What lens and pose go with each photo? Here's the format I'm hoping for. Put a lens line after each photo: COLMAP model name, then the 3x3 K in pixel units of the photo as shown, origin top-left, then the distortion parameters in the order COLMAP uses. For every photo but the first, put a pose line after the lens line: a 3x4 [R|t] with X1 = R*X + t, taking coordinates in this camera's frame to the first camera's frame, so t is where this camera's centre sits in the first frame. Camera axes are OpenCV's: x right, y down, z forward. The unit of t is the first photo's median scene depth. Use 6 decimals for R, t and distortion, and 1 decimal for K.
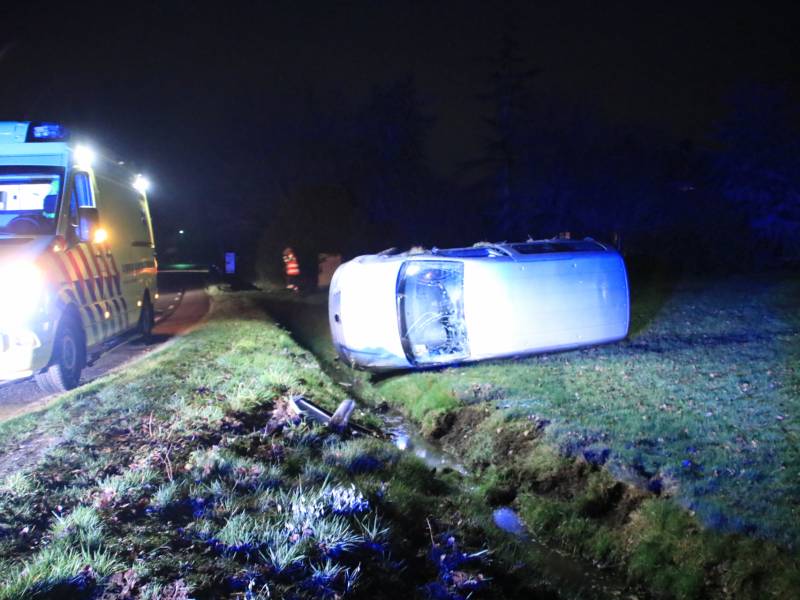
lens RADIAL K [[746.5, 0, 400.0], [0, 746.5, 300.0], [0, 0, 1]] dist [-0.151997, 0.091049]
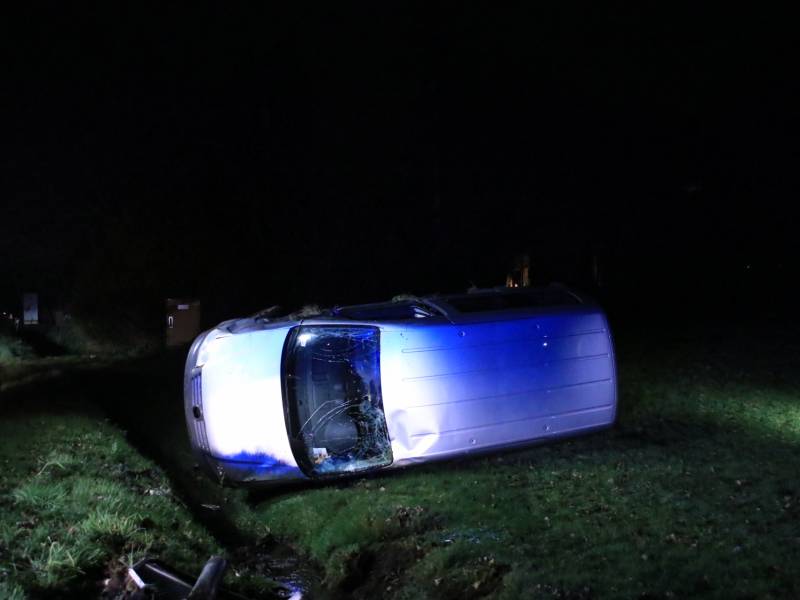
lens RADIAL K [[1081.0, 0, 400.0], [0, 1081.0, 300.0], [0, 0, 1]] dist [-0.035701, 0.127735]
pose [[0.994224, -0.024449, 0.104506, 0.000094], [0.029218, 0.998589, -0.044347, -0.035672], [-0.103275, 0.047144, 0.993535, -0.007460]]
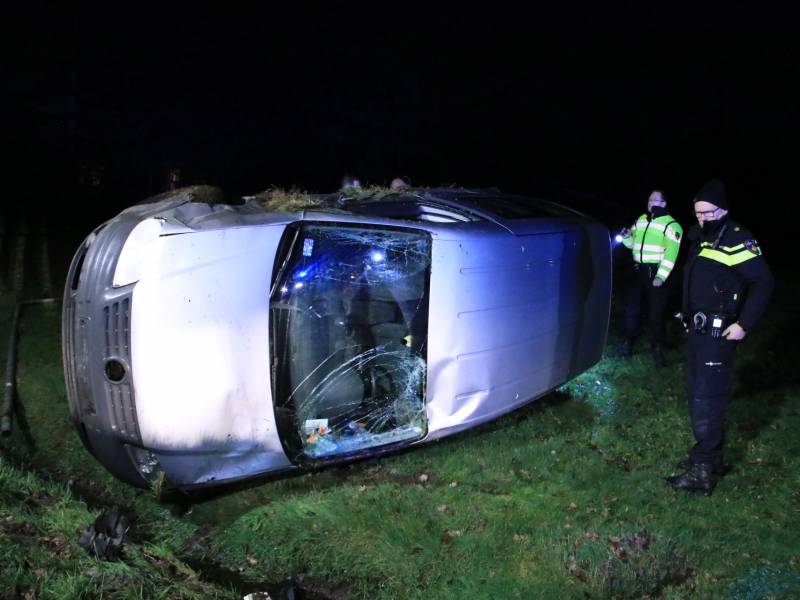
lens RADIAL K [[746.5, 0, 400.0], [0, 746.5, 300.0], [0, 0, 1]] dist [-0.151997, 0.091049]
pose [[0.770608, -0.026957, 0.636739, -0.250828], [-0.026480, 0.996888, 0.074252, -0.050176], [-0.636759, -0.074081, 0.767496, 0.776089]]
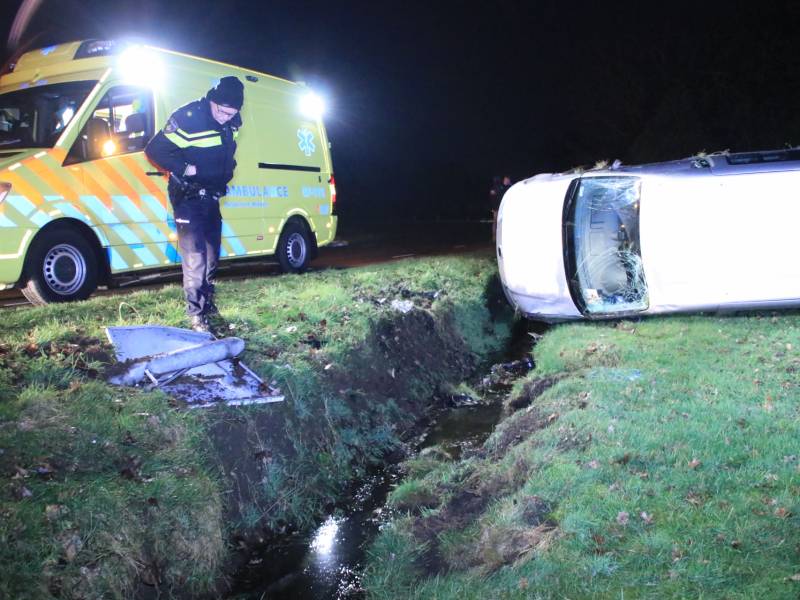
lens RADIAL K [[746.5, 0, 400.0], [0, 746.5, 300.0], [0, 0, 1]] dist [-0.151997, 0.091049]
pose [[0.835692, 0.055500, -0.546387, 0.333458], [-0.020621, 0.997350, 0.069768, 0.027306], [0.548811, -0.047037, 0.834622, 0.315088]]
